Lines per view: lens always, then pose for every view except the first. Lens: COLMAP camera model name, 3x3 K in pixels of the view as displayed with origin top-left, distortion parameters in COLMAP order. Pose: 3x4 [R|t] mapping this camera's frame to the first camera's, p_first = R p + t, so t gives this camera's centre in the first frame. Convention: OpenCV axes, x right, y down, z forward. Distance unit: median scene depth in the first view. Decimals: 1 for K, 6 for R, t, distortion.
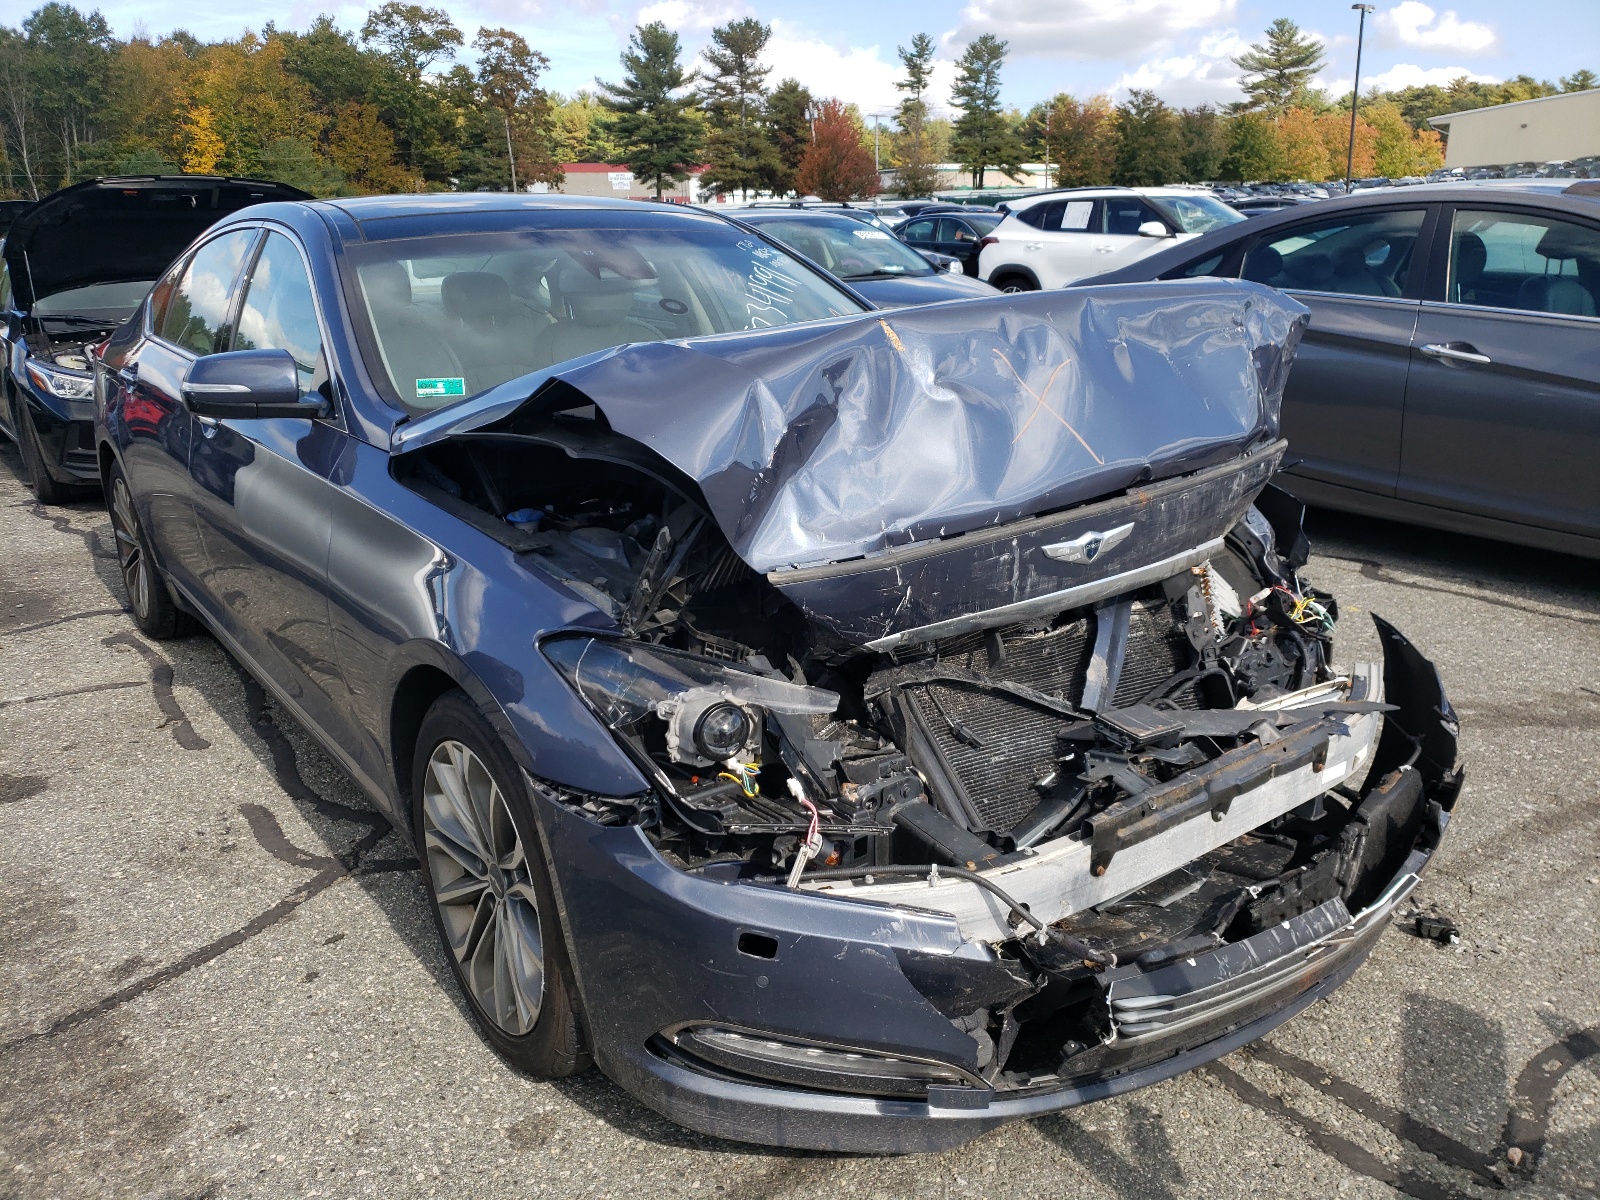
lens RADIAL K [[1208.3, 0, 800.0], [0, 1208.3, 600.0], [0, 0, 1]] dist [-0.003457, -0.004902]
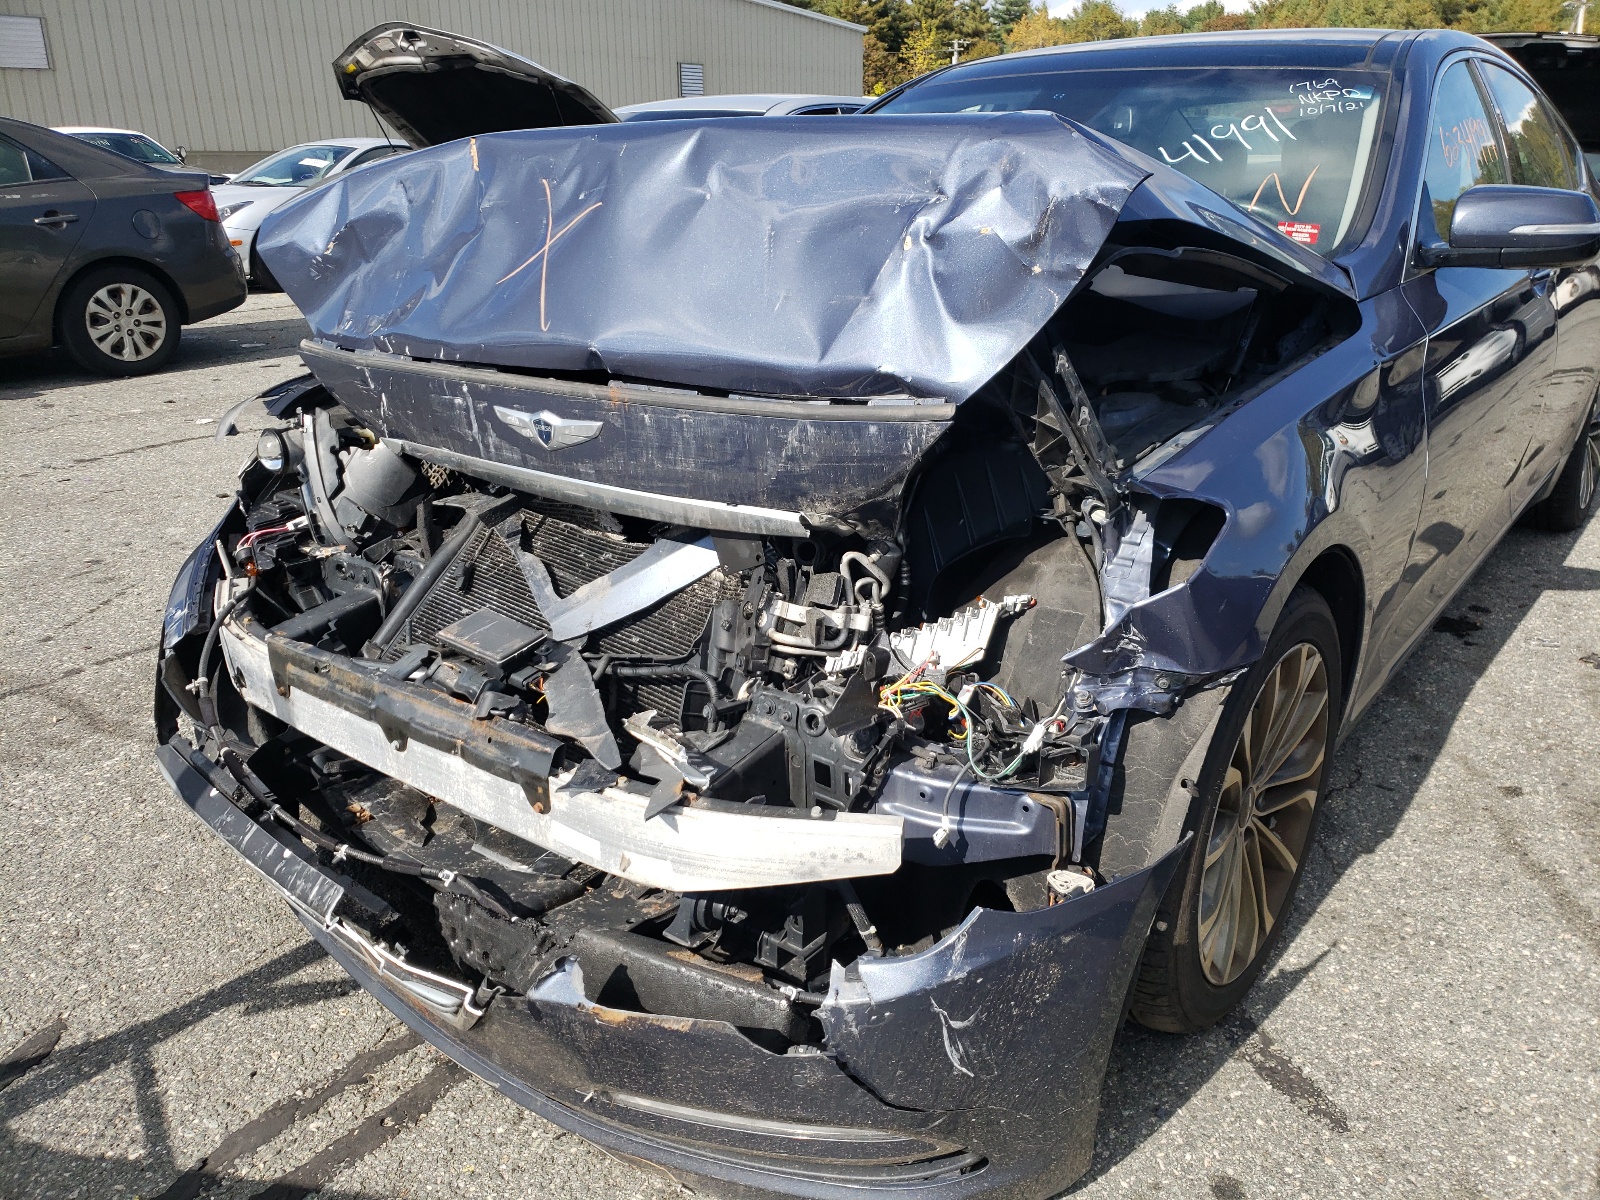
lens RADIAL K [[1208.3, 0, 800.0], [0, 1208.3, 600.0], [0, 0, 1]] dist [-0.003457, -0.004902]
pose [[0.302961, 0.363940, -0.880774, 1.118113], [-0.289007, 0.915772, 0.278991, -0.228945], [0.908124, 0.170026, 0.382624, 0.892405]]
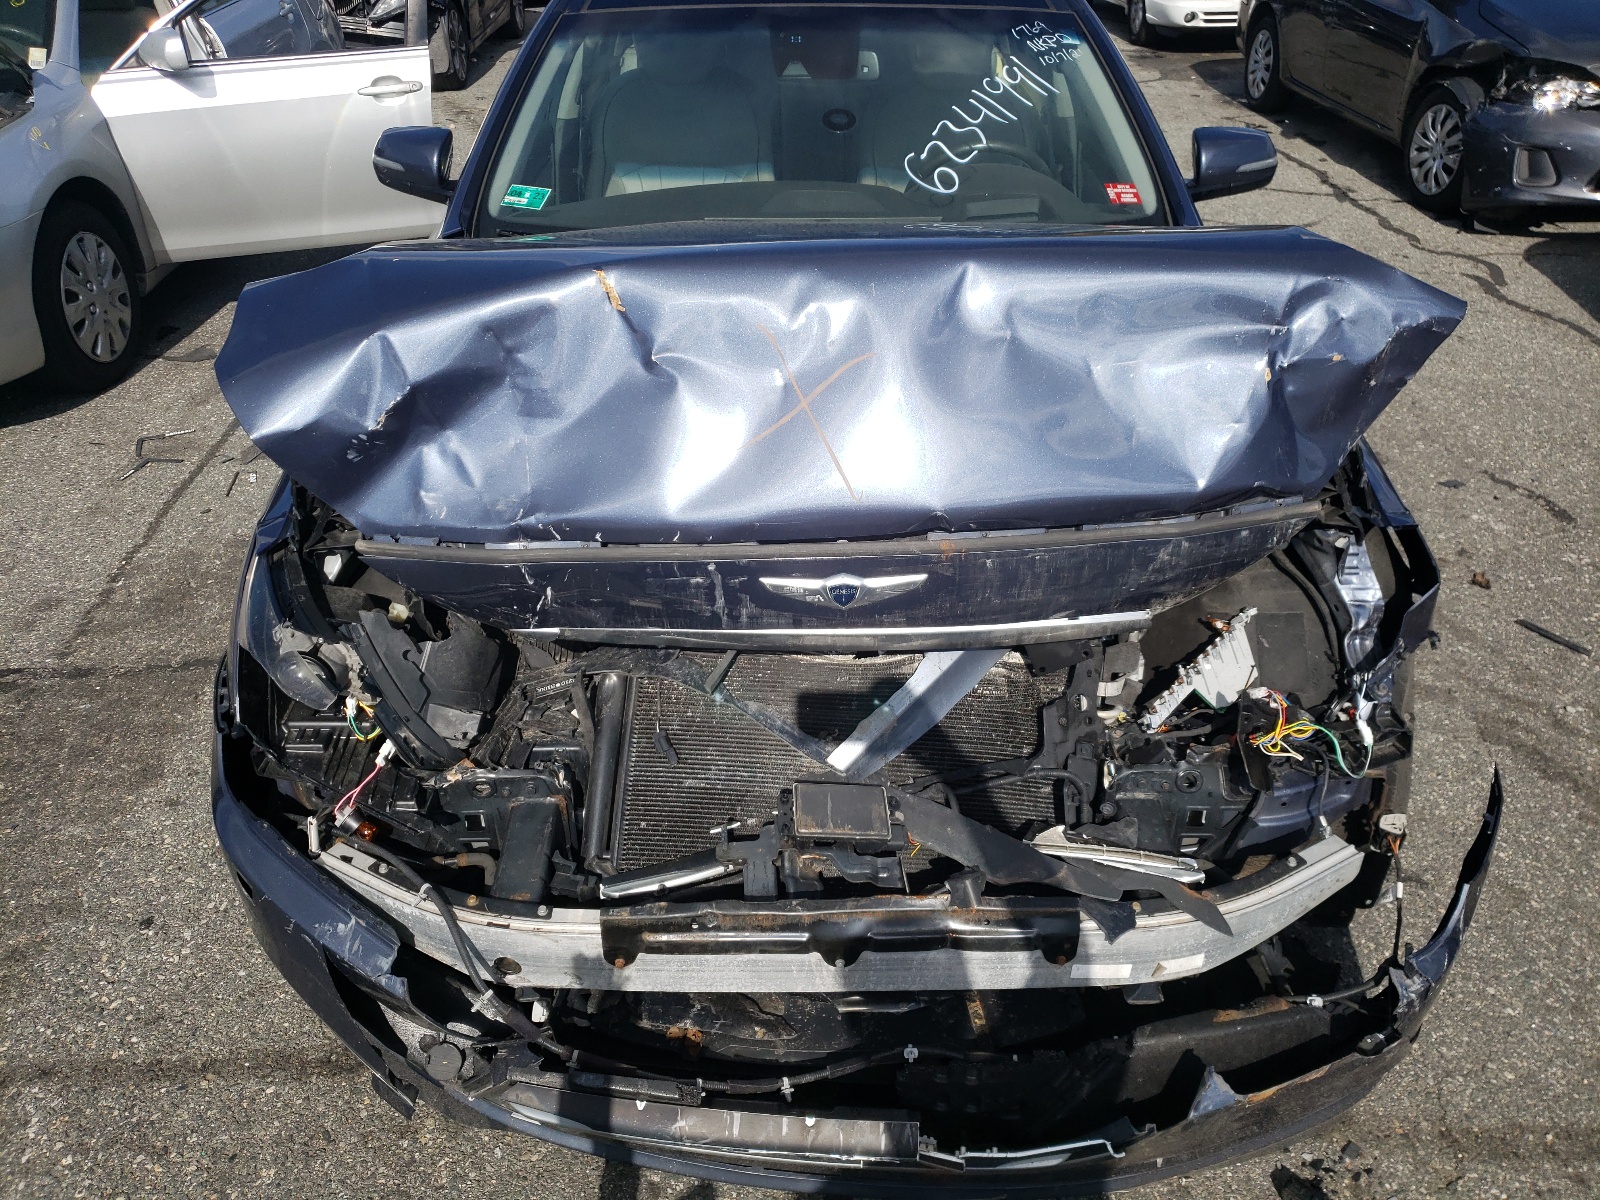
lens RADIAL K [[1208.3, 0, 800.0], [0, 1208.3, 600.0], [0, 0, 1]] dist [-0.003457, -0.004902]
pose [[0.810275, 0.323973, -0.488359, 0.626757], [-0.184963, 0.932087, 0.311452, -0.289698], [0.556096, -0.162033, 0.815170, 0.352978]]
